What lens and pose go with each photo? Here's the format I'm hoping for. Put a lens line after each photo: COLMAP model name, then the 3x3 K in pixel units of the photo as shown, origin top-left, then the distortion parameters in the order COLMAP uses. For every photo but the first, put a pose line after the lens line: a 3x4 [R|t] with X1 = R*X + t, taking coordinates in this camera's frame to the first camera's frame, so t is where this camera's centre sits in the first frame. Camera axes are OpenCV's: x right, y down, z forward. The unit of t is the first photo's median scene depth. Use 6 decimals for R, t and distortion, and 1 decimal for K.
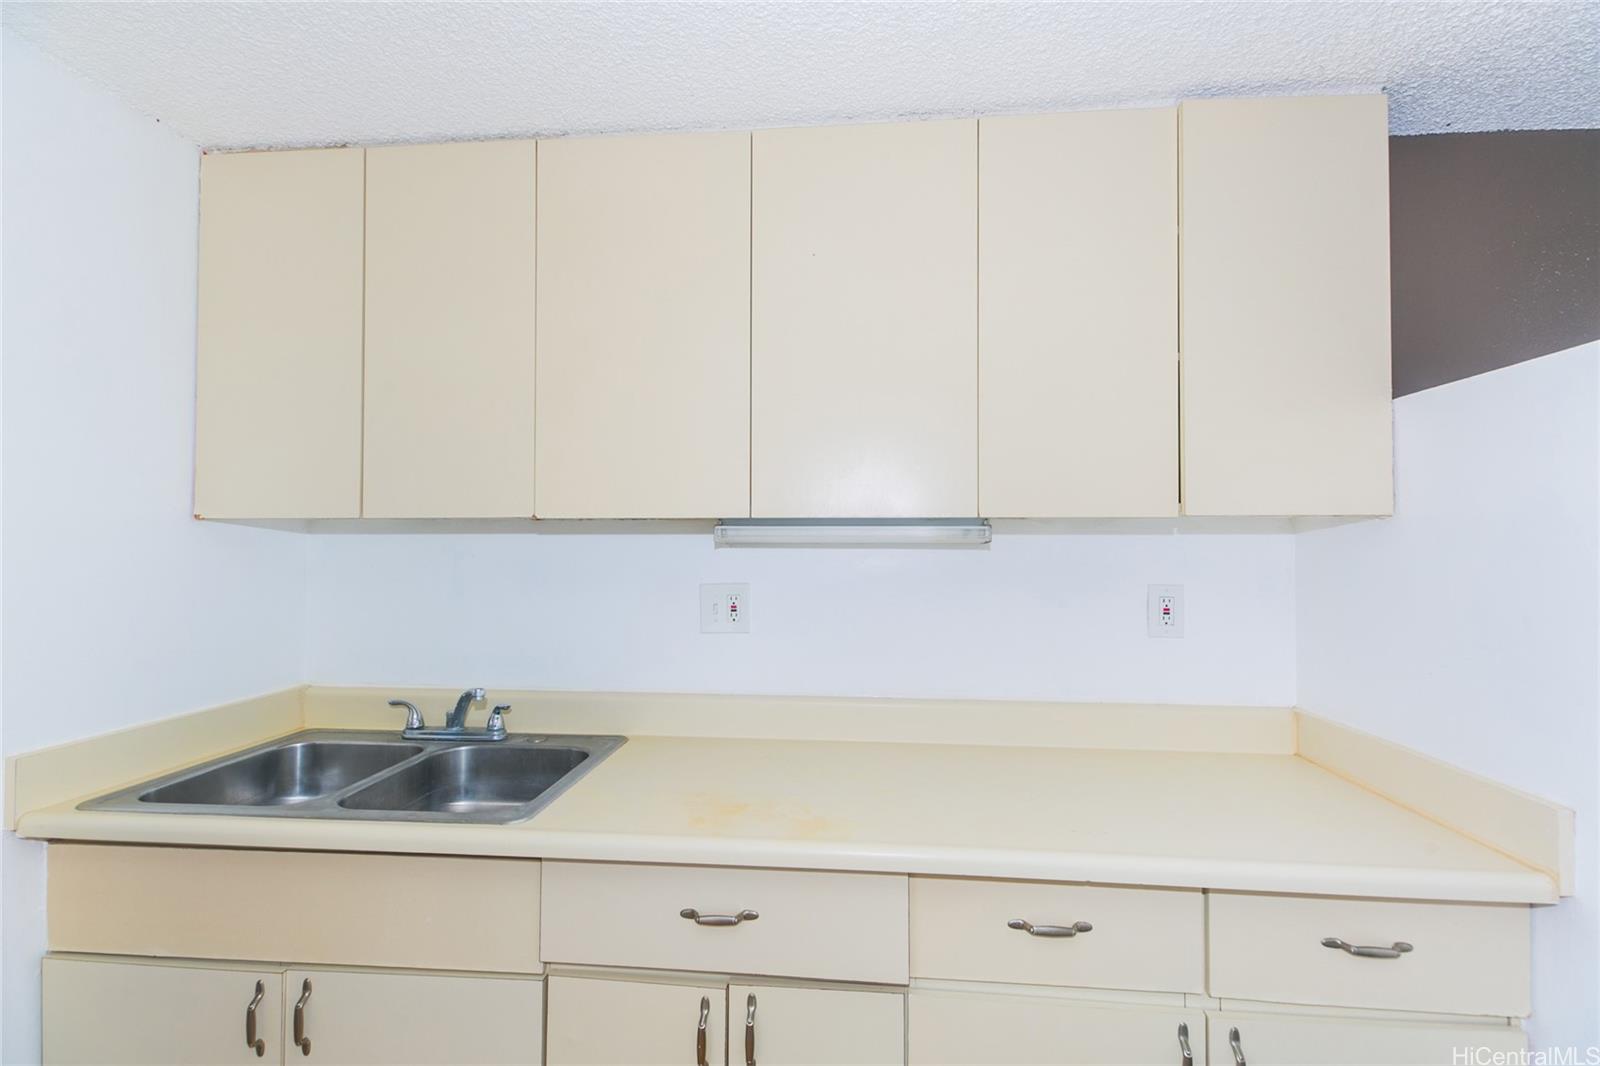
lens RADIAL K [[764.1, 0, 800.0], [0, 764.1, 533.0], [0, 0, 1]] dist [0.019867, -0.000788]
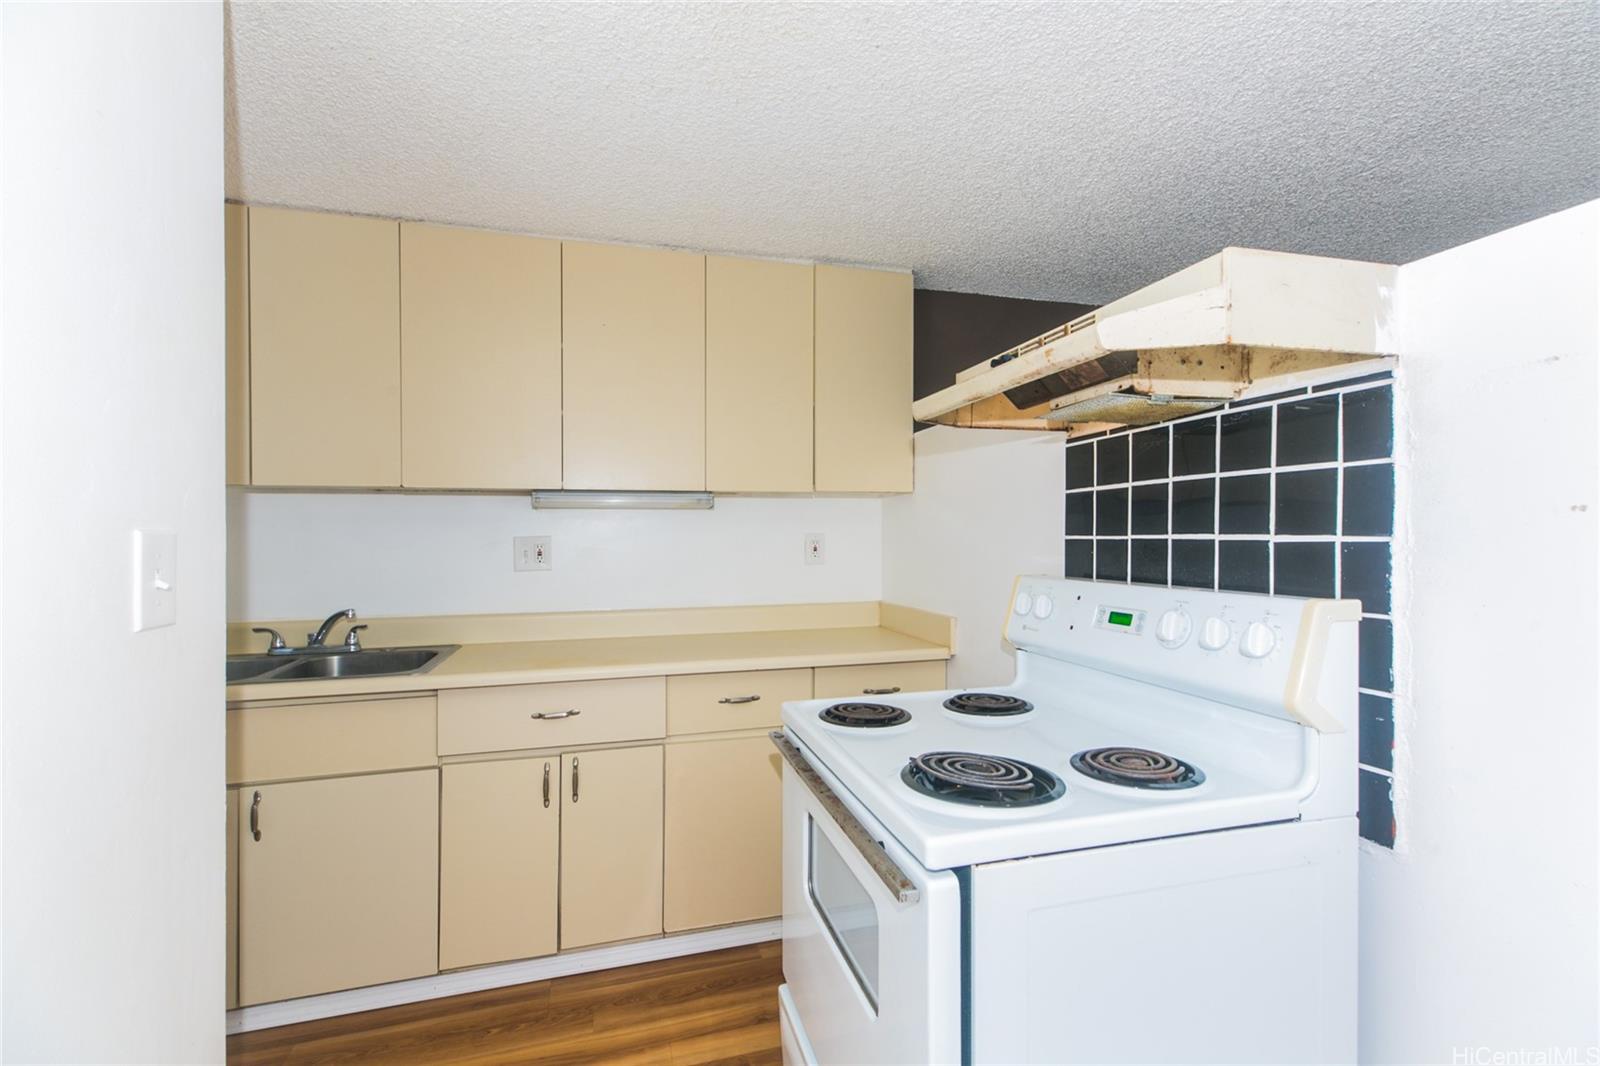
lens RADIAL K [[745.8, 0, 833.6], [0, 745.8, 540.1], [0, 0, 1]] dist [0.000325, -0.000247]
pose [[0.930718, -0.006188, 0.365686, -0.107529], [-0.003438, 0.999665, 0.025666, 0.044972], [-0.365722, -0.025145, 0.930384, -0.636093]]
